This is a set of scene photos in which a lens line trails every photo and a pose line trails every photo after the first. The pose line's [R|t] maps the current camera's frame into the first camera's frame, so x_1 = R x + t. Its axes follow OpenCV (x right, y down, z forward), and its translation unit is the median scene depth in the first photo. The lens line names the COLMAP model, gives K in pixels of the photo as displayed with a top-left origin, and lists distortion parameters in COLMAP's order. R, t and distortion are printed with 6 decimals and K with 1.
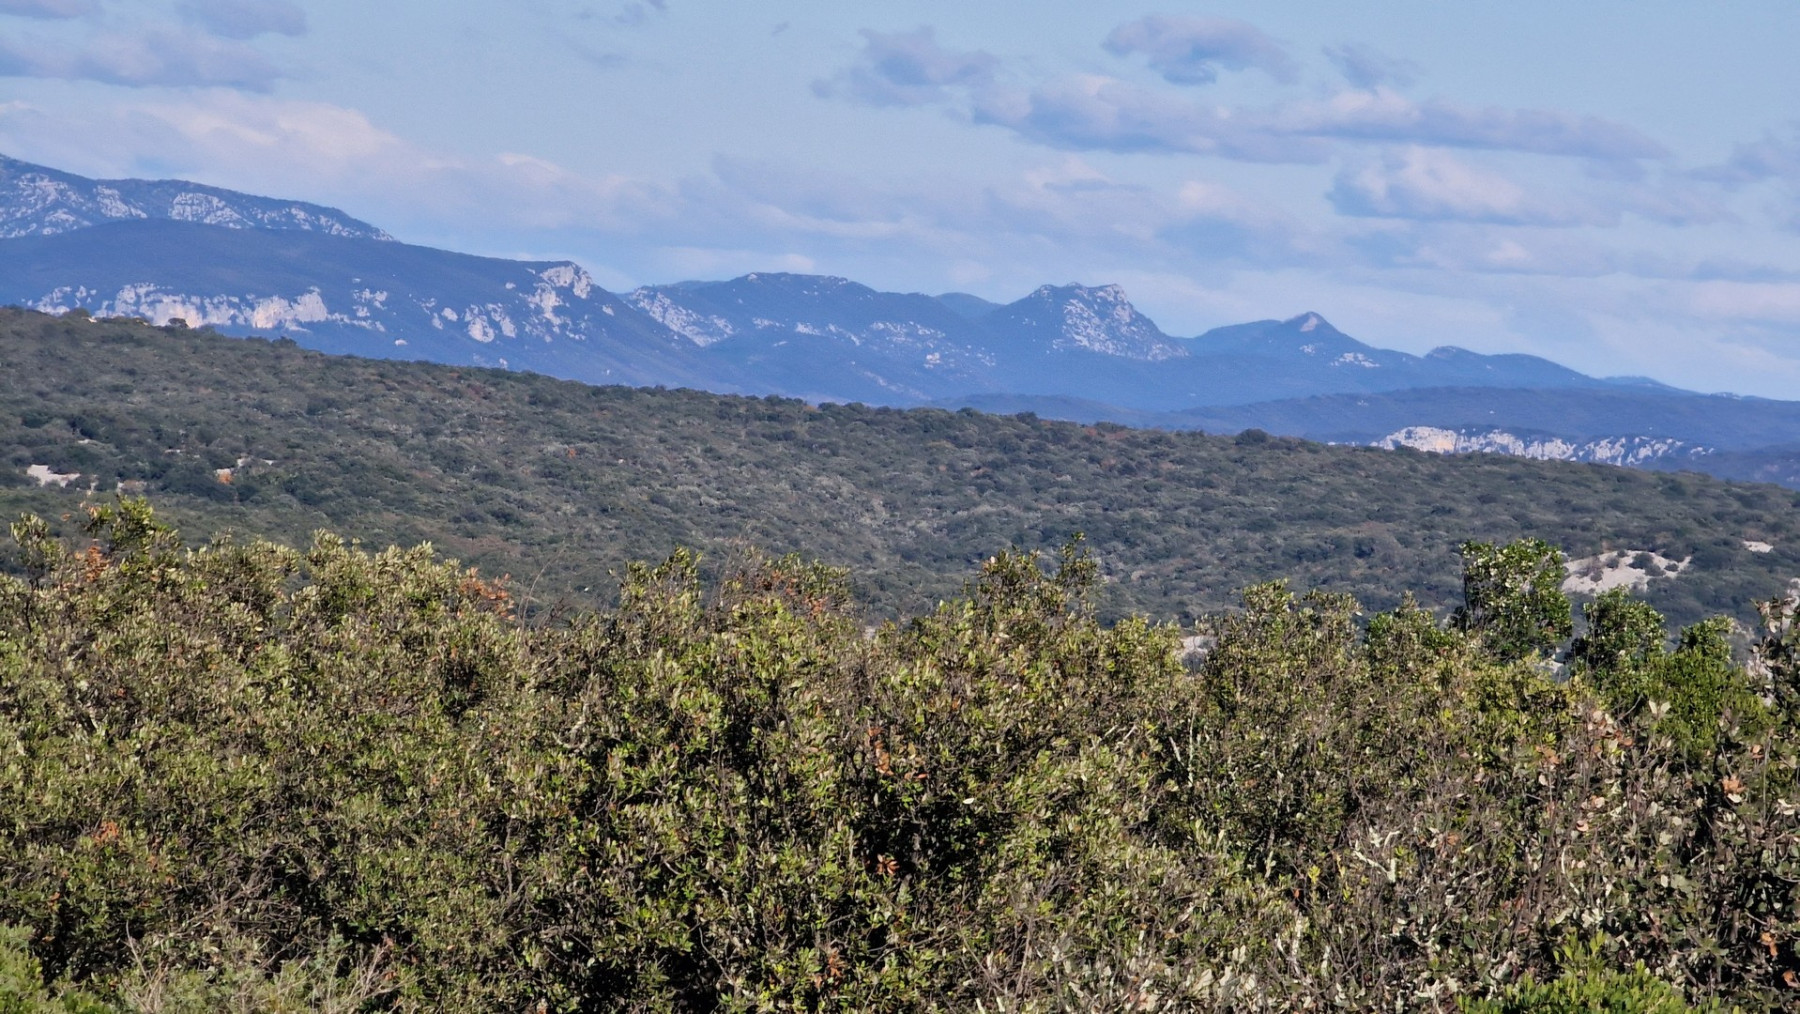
lens RADIAL K [[11646.7, 0, 899.3], [0, 11646.7, 506.8], [0, 0, 1]] dist [-0.790575, 0.000000]
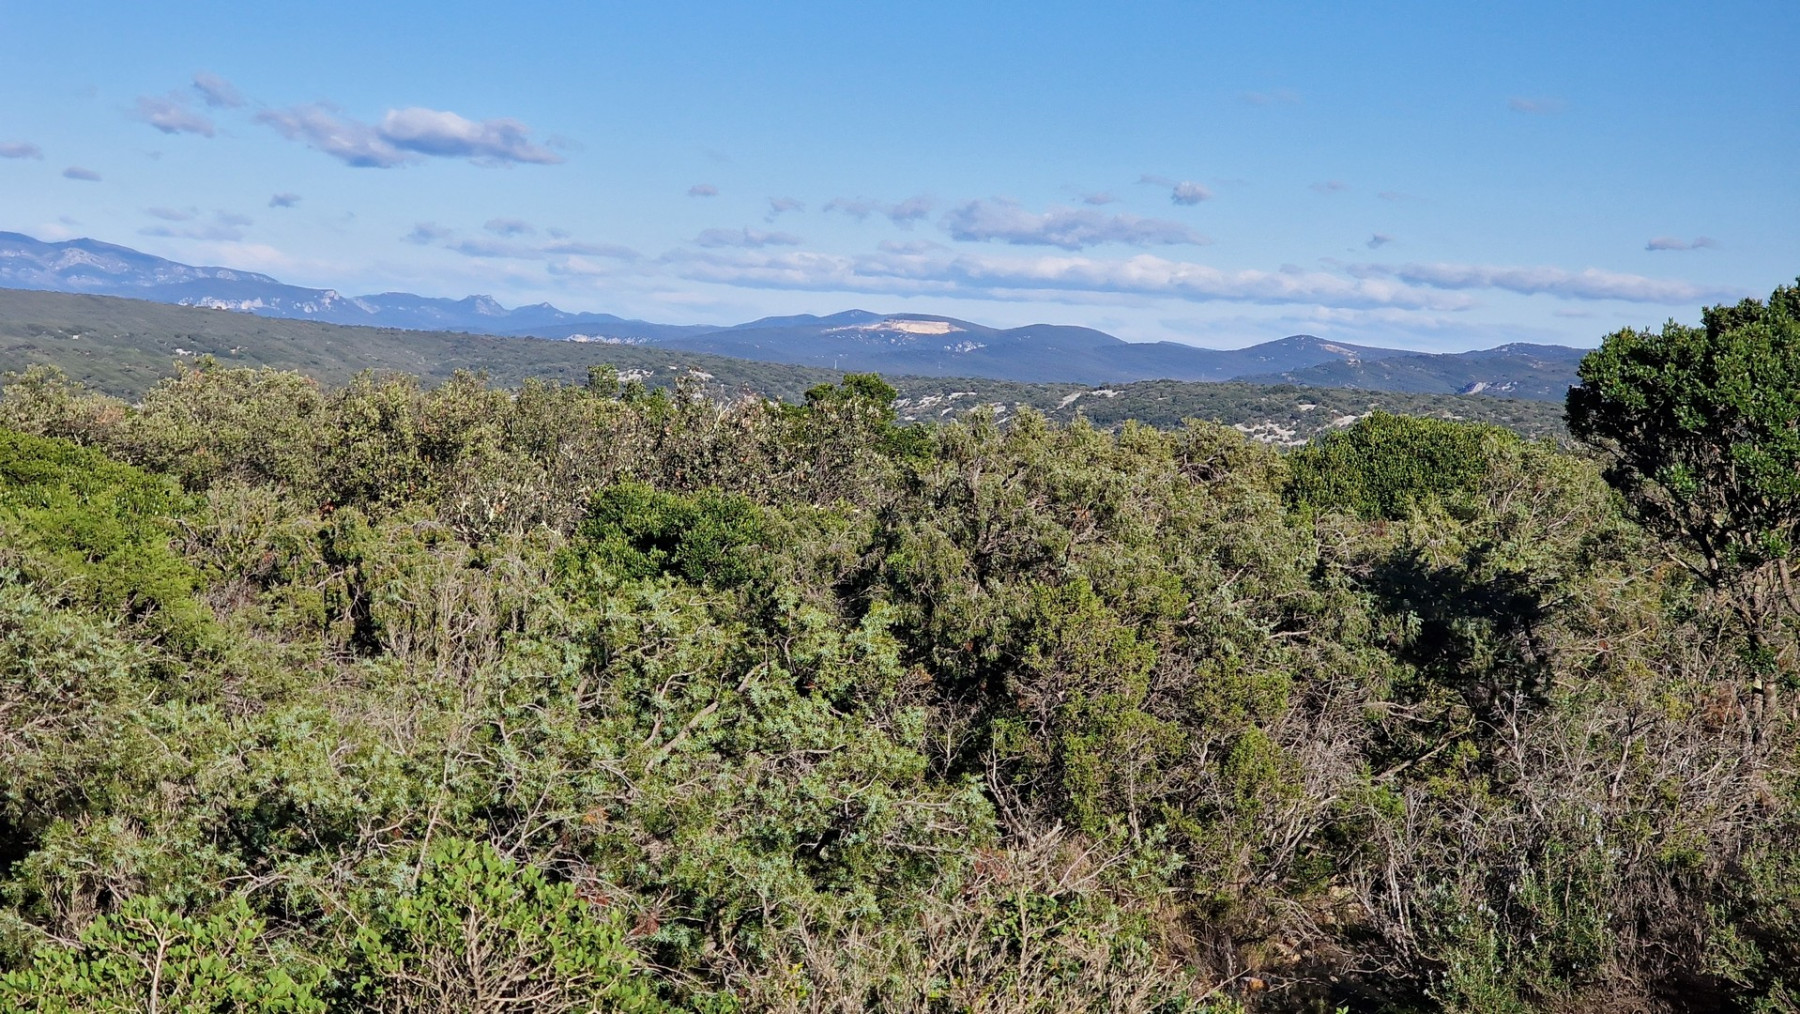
lens RADIAL K [[3592.0, 0, 904.4], [0, 3592.0, 511.3], [0, 0, 1]] dist [-0.066568, 0.000000]
pose [[0.990964, -0.013743, 0.133420, -0.002957], [0.008332, 0.999123, 0.041029, 0.002972], [-0.133867, -0.039546, 0.990210, -0.100350]]
